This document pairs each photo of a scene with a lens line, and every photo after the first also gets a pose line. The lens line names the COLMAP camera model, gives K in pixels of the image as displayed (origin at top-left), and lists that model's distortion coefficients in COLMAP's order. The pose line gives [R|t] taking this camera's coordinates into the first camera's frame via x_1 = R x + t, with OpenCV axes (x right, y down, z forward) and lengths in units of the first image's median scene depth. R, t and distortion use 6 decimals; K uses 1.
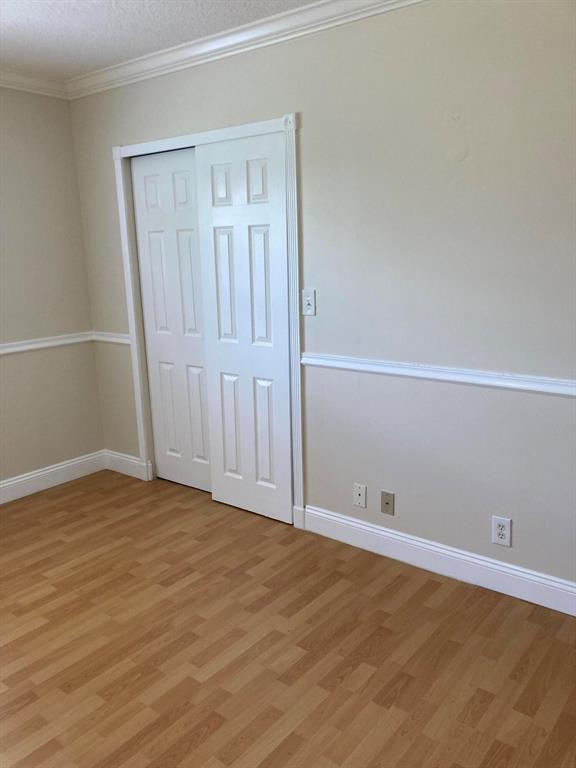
lens RADIAL K [[629.7, 0, 288.0], [0, 629.7, 384.0], [0, 0, 1]] dist [0.004371, -0.002387]
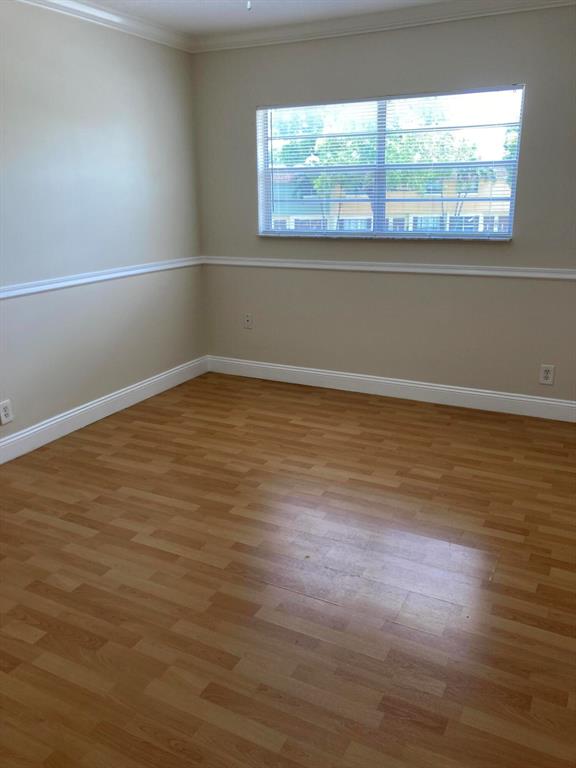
lens RADIAL K [[629.7, 0, 288.0], [0, 629.7, 384.0], [0, 0, 1]] dist [0.004371, -0.002387]
pose [[0.162833, 0.307617, -0.937474, 0.583021], [-0.187735, 0.942456, 0.276644, -0.098603], [0.968628, 0.130950, 0.211214, 0.440838]]
